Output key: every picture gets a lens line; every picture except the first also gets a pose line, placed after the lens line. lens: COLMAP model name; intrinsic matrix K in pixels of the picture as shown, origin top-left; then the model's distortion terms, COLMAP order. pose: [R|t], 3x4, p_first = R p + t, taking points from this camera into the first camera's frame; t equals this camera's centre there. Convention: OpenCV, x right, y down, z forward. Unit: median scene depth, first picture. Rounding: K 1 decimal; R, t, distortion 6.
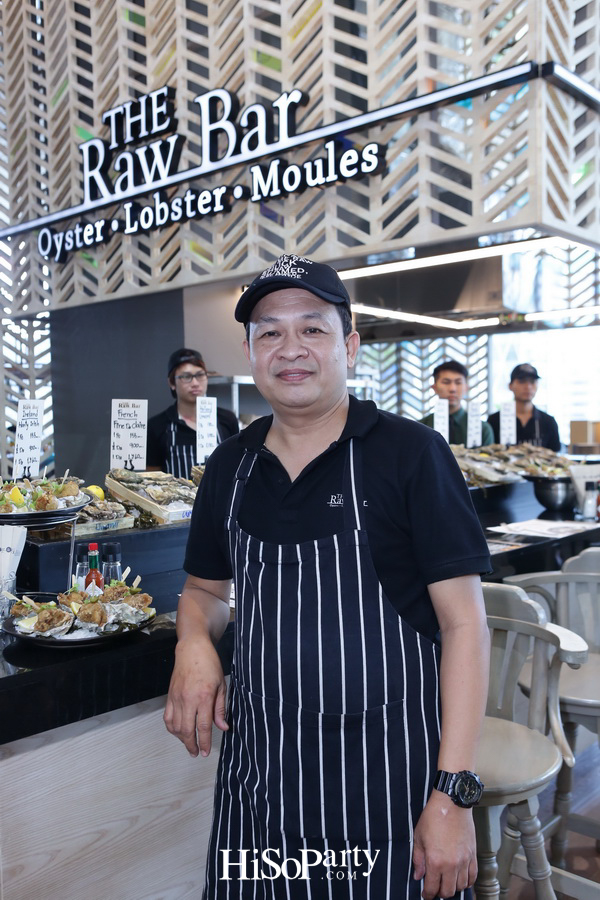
lens RADIAL K [[875.7, 0, 300.1], [0, 875.7, 451.6], [0, 0, 1]] dist [-0.053039, 0.000000]
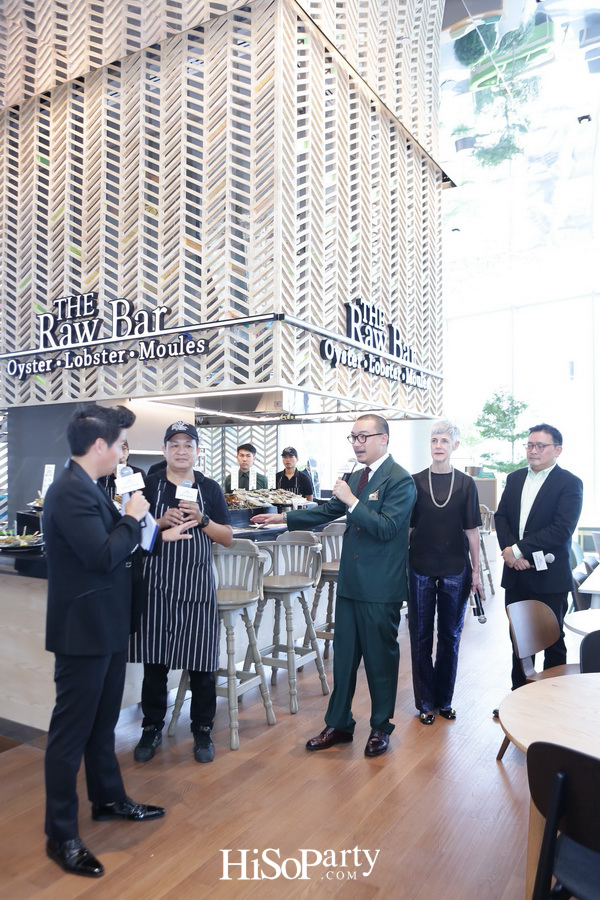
lens RADIAL K [[704.5, 0, 301.9], [0, 704.5, 451.2], [0, 0, 1]] dist [-0.038149, -0.005259]
pose [[0.979154, 0.023567, 0.201747, -0.011358], [-0.009413, 0.997444, -0.070831, 0.016964], [-0.202900, 0.067455, 0.976873, -0.508275]]
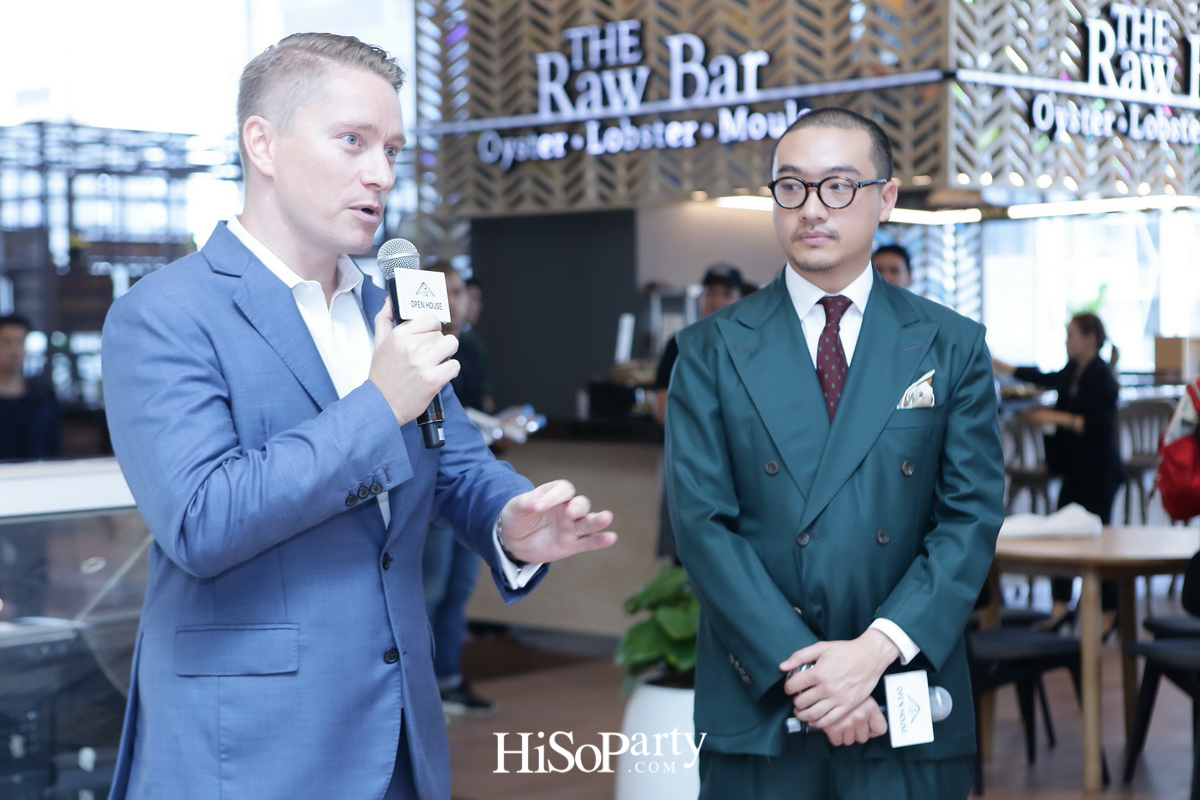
lens RADIAL K [[2419.8, 0, 599.2], [0, 2419.8, 400.4], [0, 0, 1]] dist [0.350169, 0.000000]
pose [[0.999832, 0.017185, 0.006366, -0.208675], [-0.017049, 0.999638, -0.020833, 0.117884], [-0.006721, 0.020721, 0.999763, -2.012181]]
